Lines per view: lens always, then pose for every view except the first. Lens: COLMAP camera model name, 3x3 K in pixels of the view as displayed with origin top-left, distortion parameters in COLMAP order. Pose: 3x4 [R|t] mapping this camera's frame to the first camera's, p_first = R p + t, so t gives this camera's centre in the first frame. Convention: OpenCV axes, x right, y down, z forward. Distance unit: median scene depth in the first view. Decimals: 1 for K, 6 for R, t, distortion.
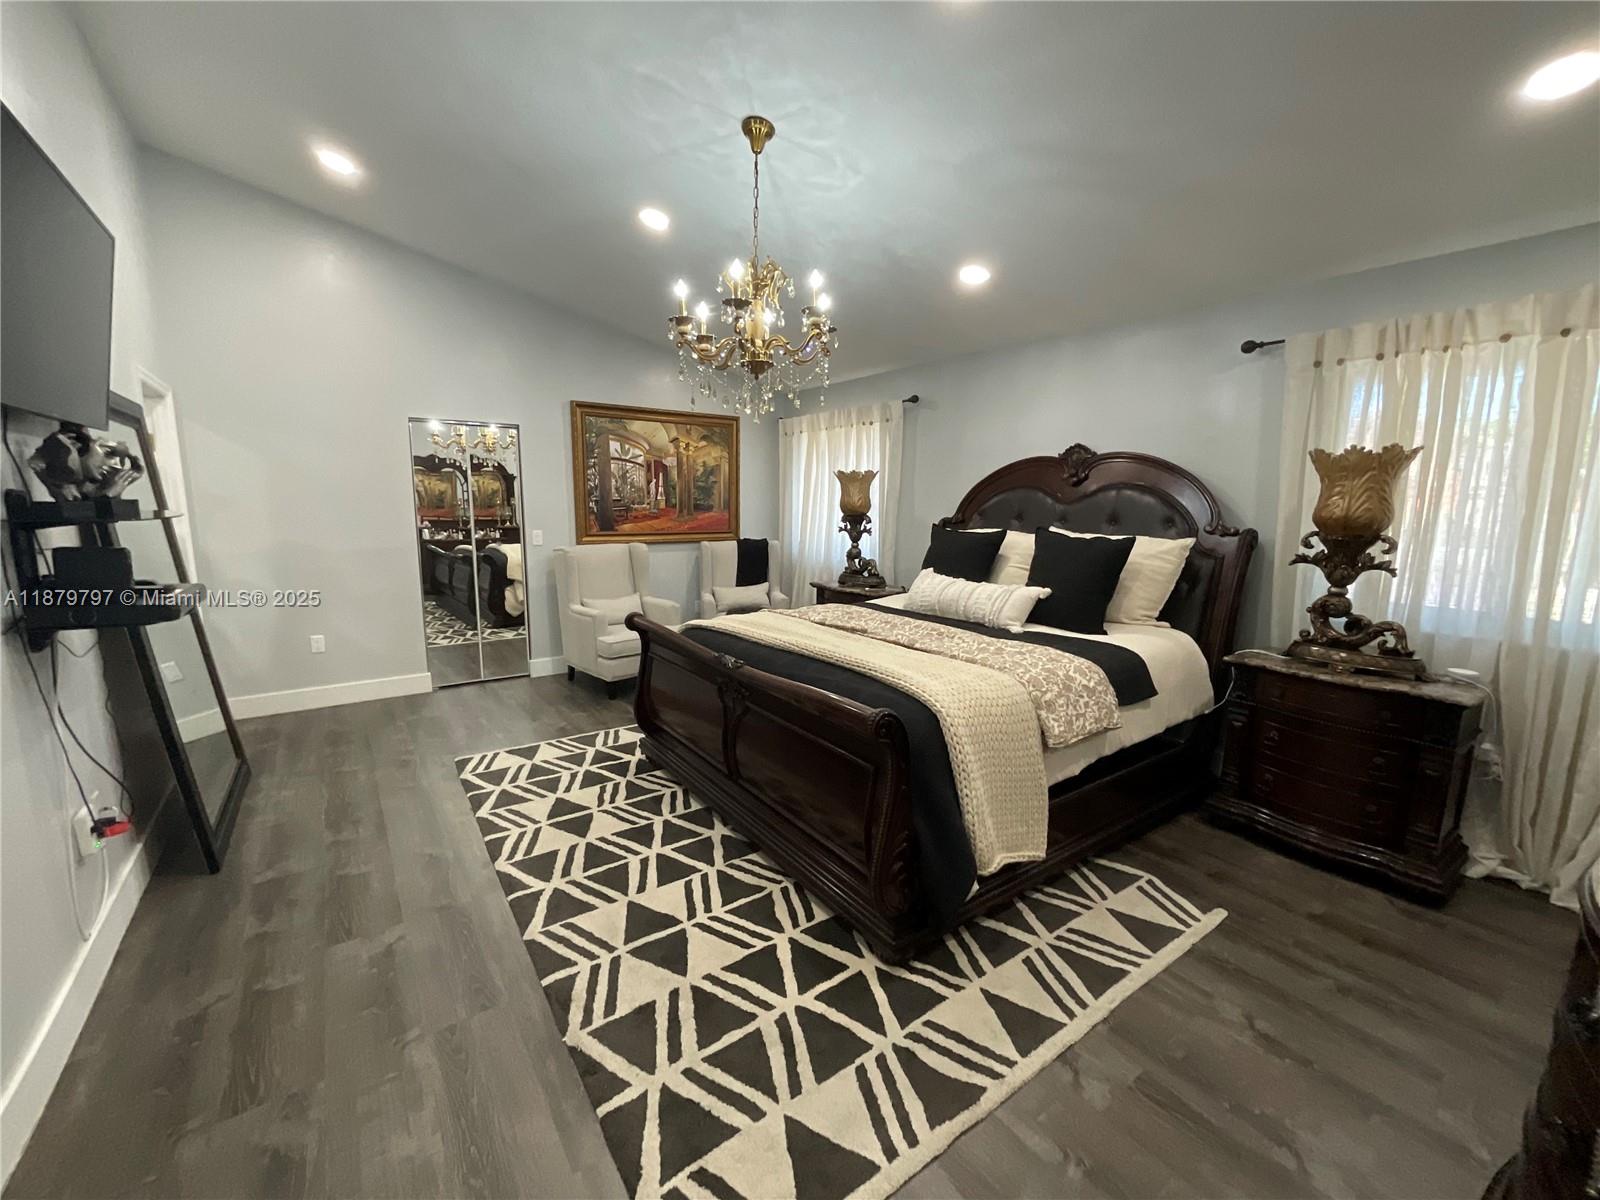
lens RADIAL K [[649.0, 0, 802.2], [0, 649.0, 598.3], [0, 0, 1]] dist [0.002115, 0.000580]
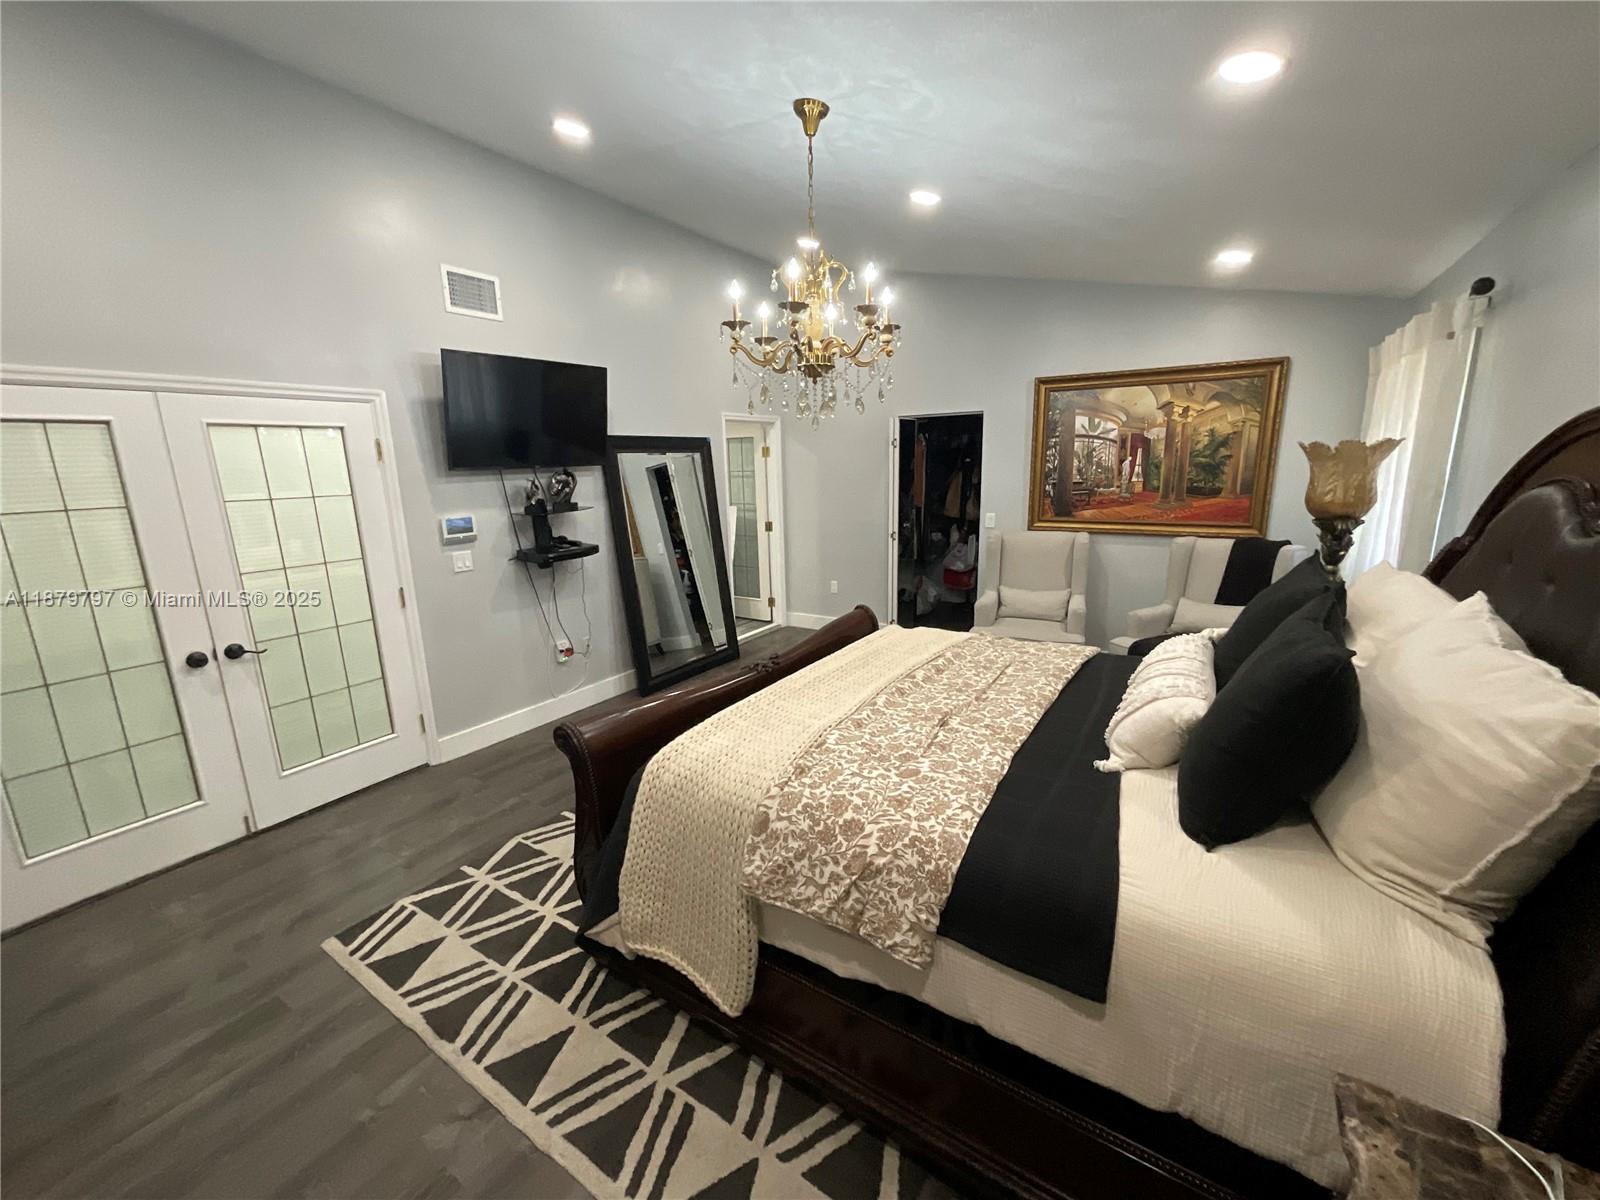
lens RADIAL K [[649.0, 0, 801.0], [0, 649.0, 598.5], [0, 0, 1]] dist [0.002115, 0.000580]
pose [[0.355482, 0.178180, -0.917543, 0.776315], [-0.112771, 0.982667, 0.147136, -0.151969], [0.927855, 0.051168, 0.369413, 0.595342]]
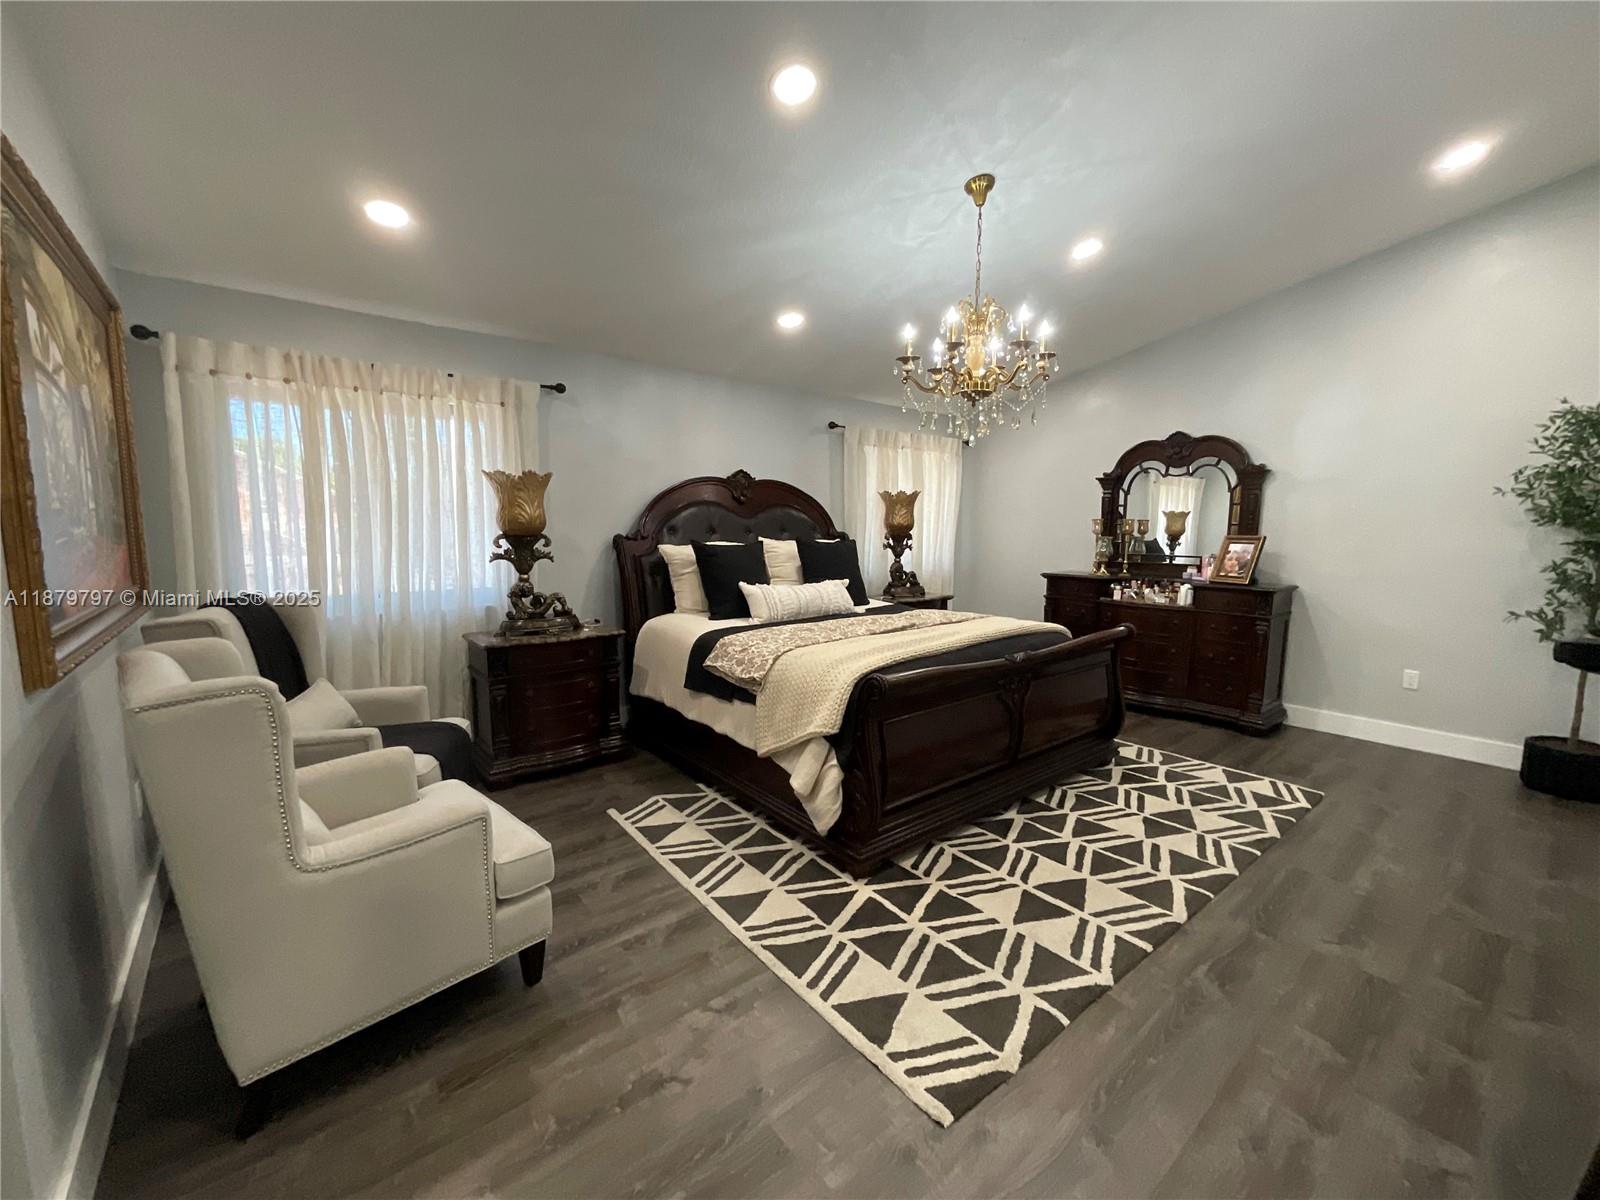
lens RADIAL K [[649.0, 0, 800.4], [0, 649.0, 595.7], [0, 0, 1]] dist [0.002115, 0.000580]
pose [[-0.058316, -0.124078, 0.990557, -1.090210], [0.144519, 0.980745, 0.131357, -0.193493], [-0.987782, 0.150814, -0.039262, 1.271262]]
